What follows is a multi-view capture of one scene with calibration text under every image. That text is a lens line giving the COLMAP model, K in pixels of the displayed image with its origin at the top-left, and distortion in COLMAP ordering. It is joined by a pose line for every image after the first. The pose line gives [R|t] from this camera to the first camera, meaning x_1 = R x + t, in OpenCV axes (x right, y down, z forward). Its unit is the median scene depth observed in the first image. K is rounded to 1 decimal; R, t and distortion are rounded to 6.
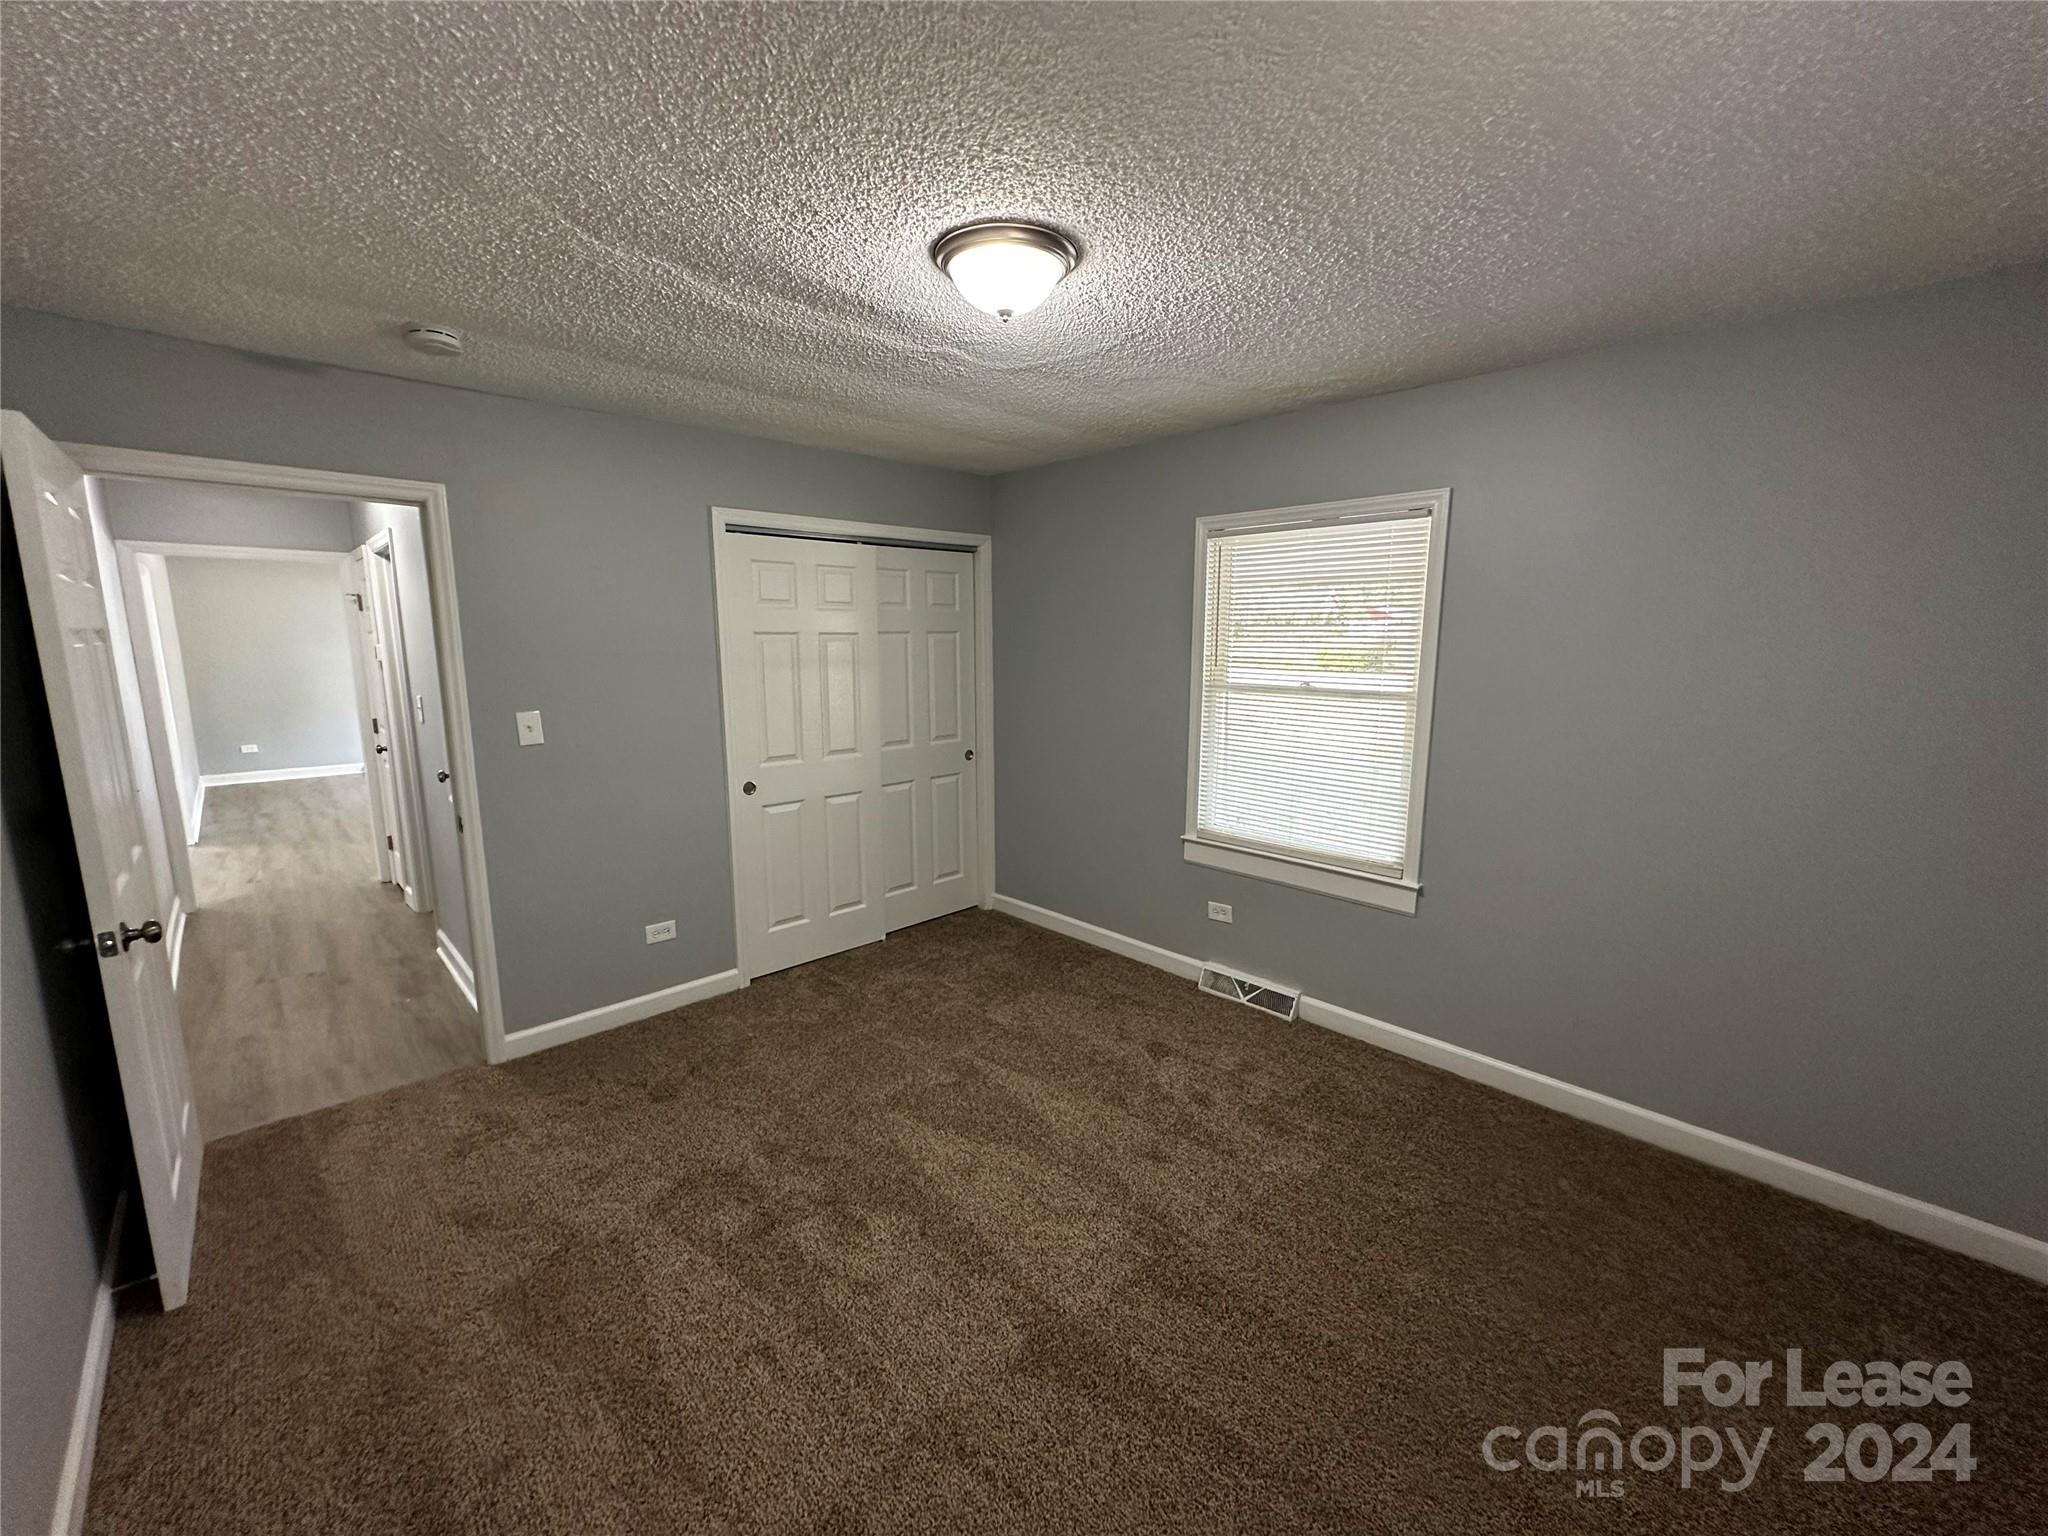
lens RADIAL K [[833.0, 0, 1026.2], [0, 833.0, 772.9], [0, 0, 1]] dist [0.001436, 0.000111]
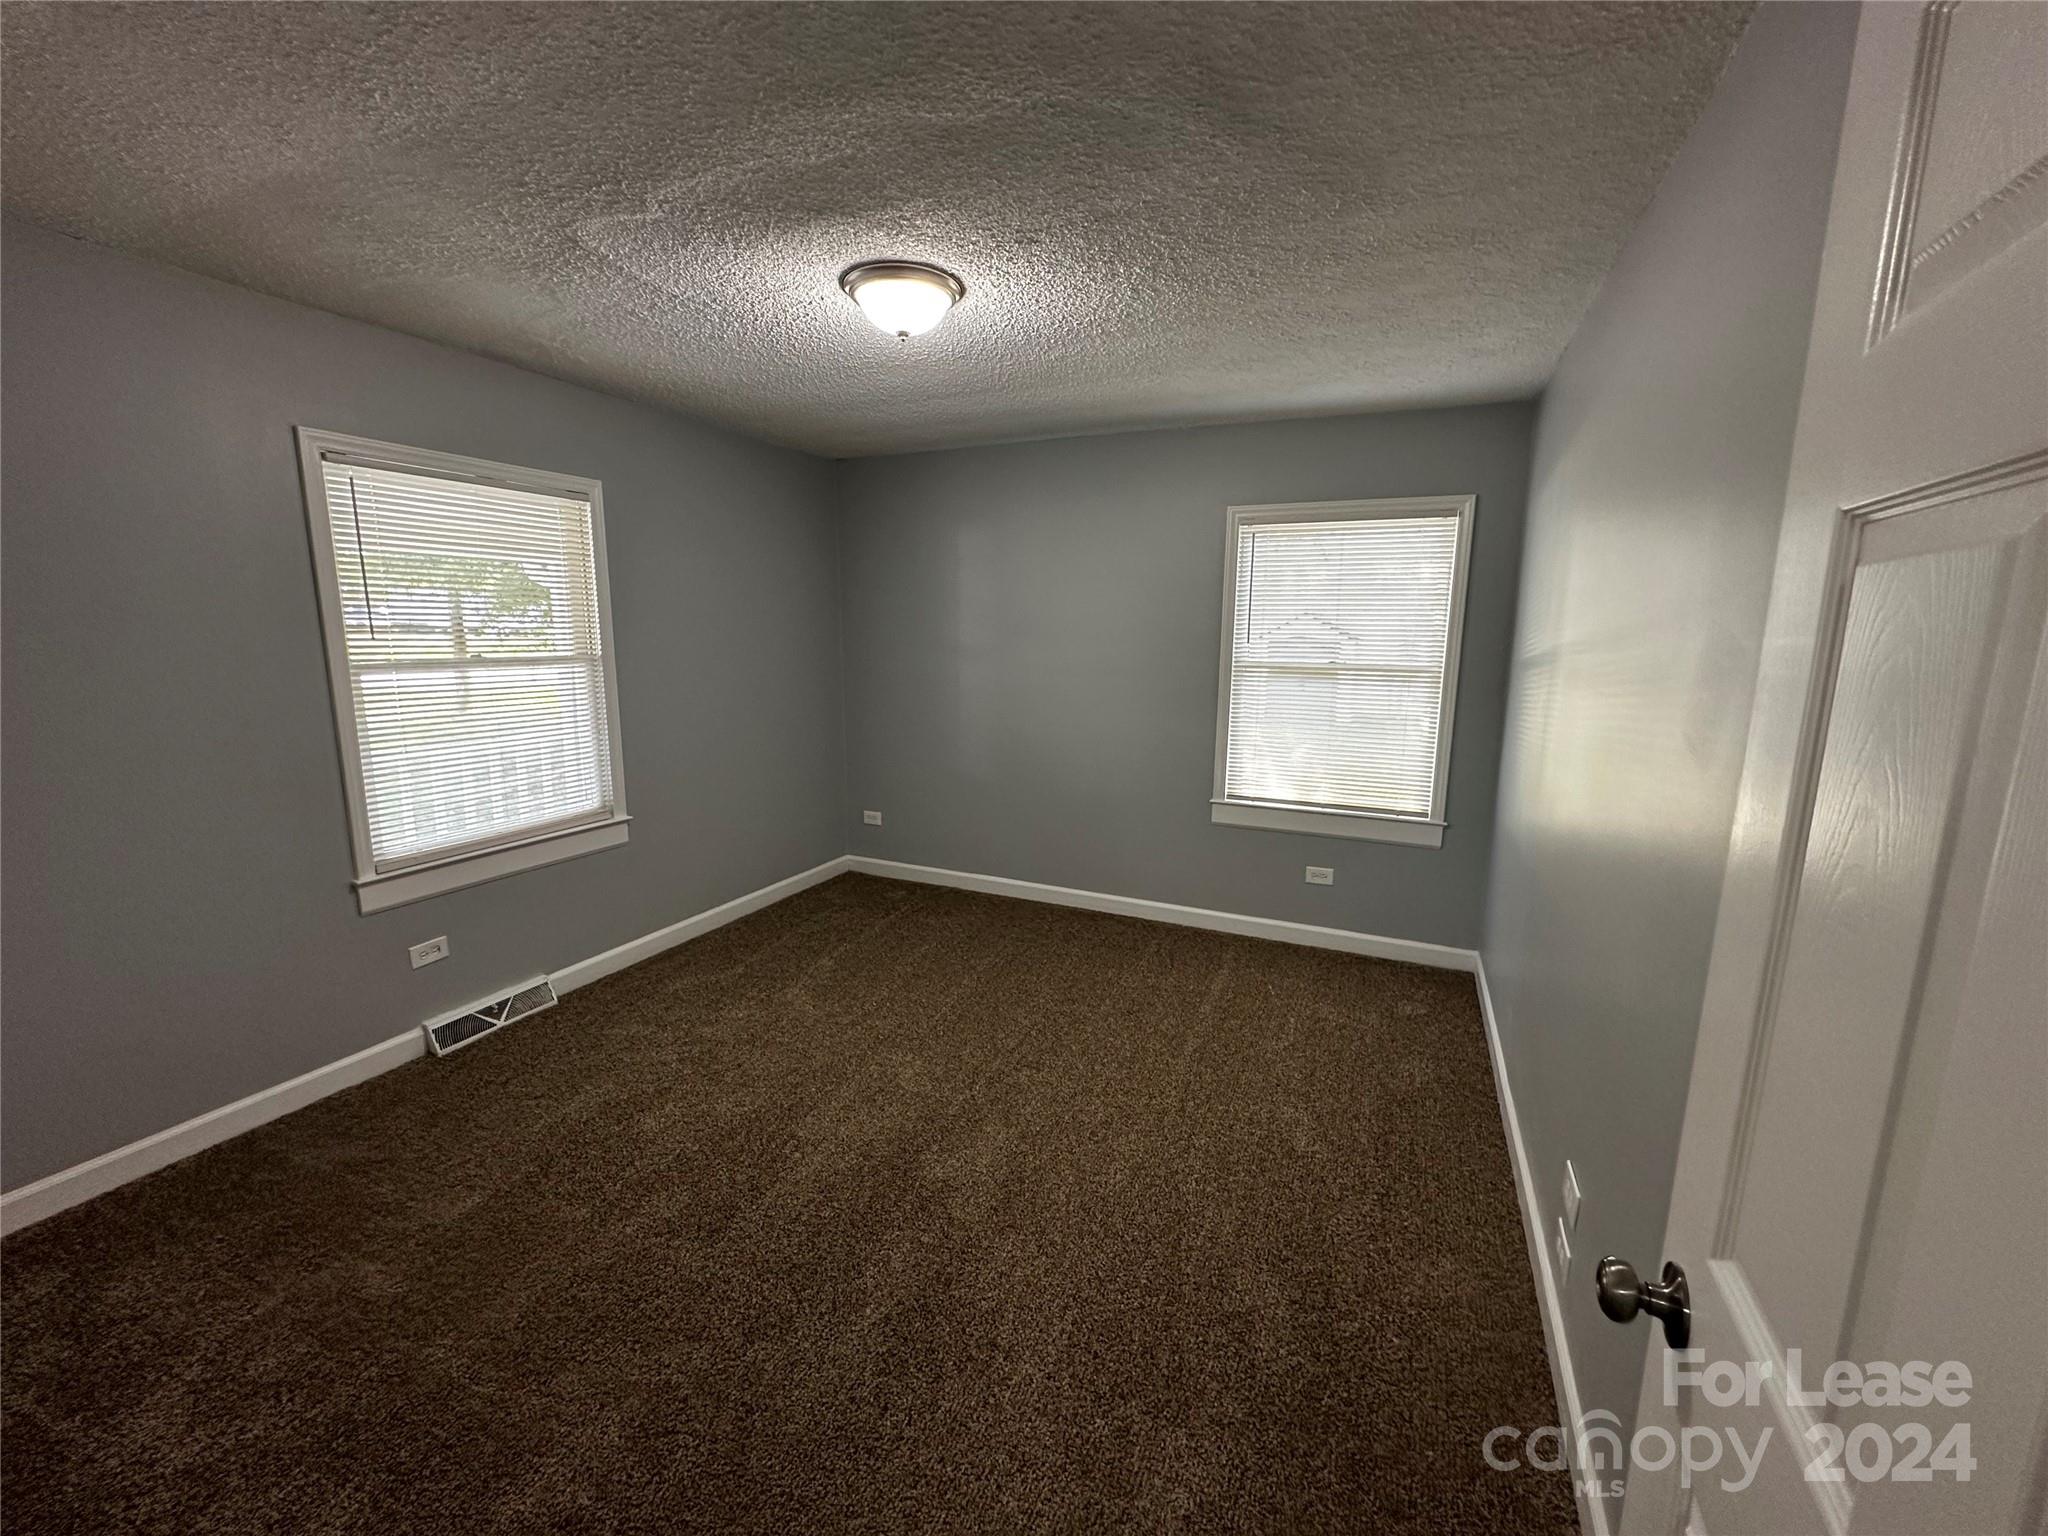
lens RADIAL K [[833.0, 0, 1026.2], [0, 833.0, 772.9], [0, 0, 1]] dist [0.001436, 0.000111]
pose [[-0.368866, -0.171446, 0.913534, -0.719082], [0.139264, 0.961553, 0.236689, -0.112121], [-0.918990, 0.214530, -0.330808, 0.756089]]
